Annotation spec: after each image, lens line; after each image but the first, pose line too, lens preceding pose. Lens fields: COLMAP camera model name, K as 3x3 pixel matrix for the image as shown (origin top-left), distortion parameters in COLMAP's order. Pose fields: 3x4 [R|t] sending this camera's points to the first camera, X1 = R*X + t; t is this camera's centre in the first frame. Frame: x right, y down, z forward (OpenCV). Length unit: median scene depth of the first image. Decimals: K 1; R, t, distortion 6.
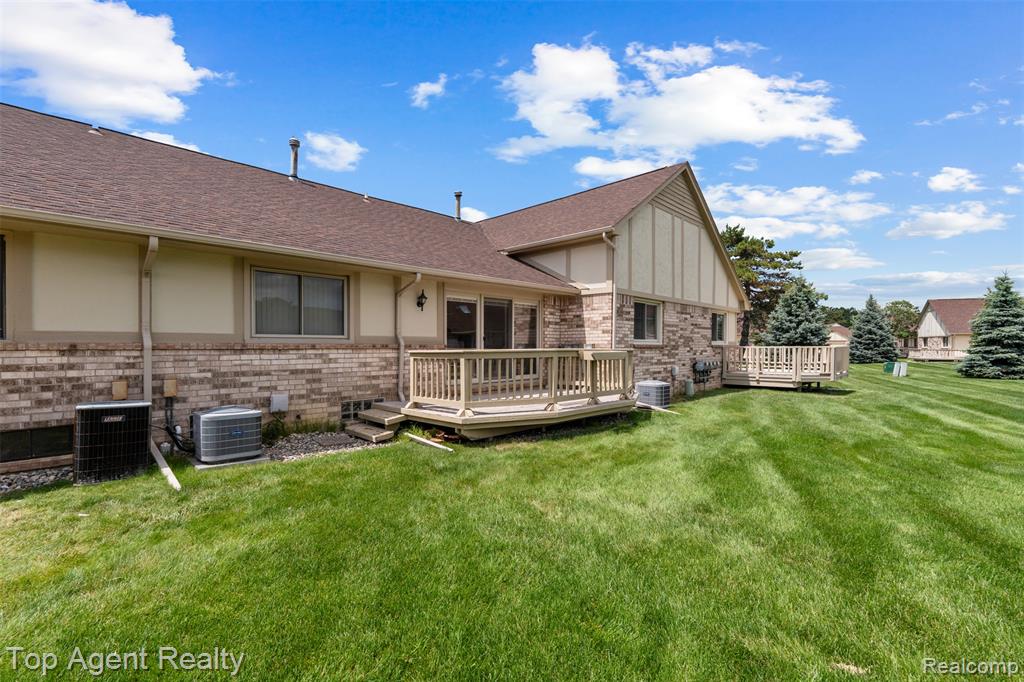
lens RADIAL K [[453.1, 0, 490.7], [0, 453.1, 352.8], [0, 0, 1]] dist [-0.002709, 0.000606]
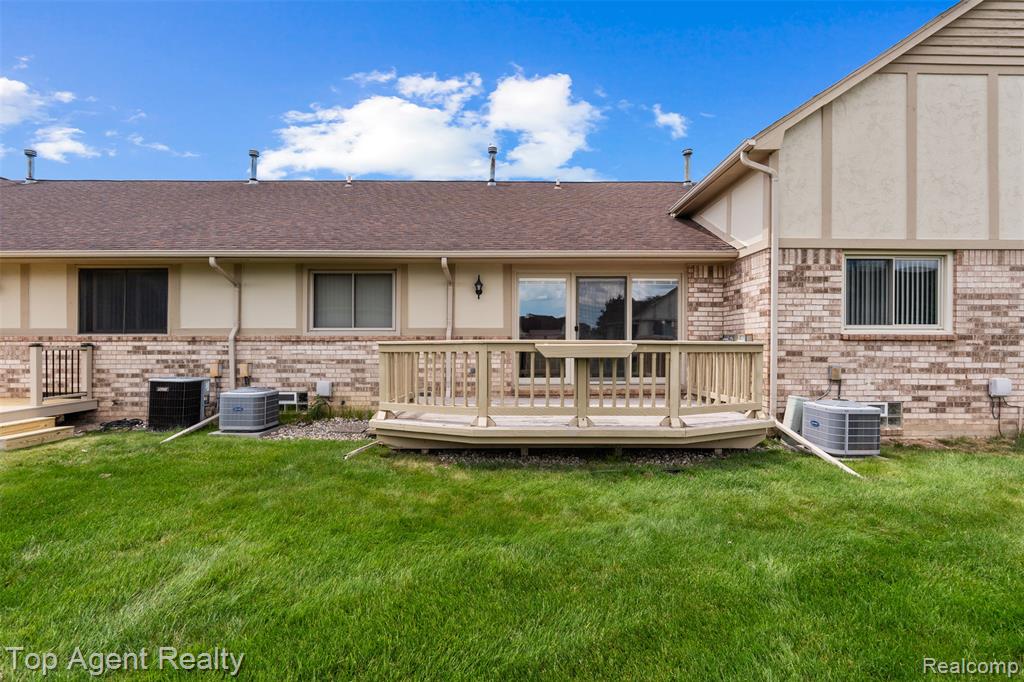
lens RADIAL K [[453.1, 0, 513.7], [0, 453.1, 341.7], [0, 0, 1]] dist [-0.002709, 0.000606]
pose [[0.726687, 0.000721, -0.686968, 0.616890], [-0.009539, 0.999914, -0.009041, -0.000428], [0.686903, 0.013123, 0.726631, 0.472099]]
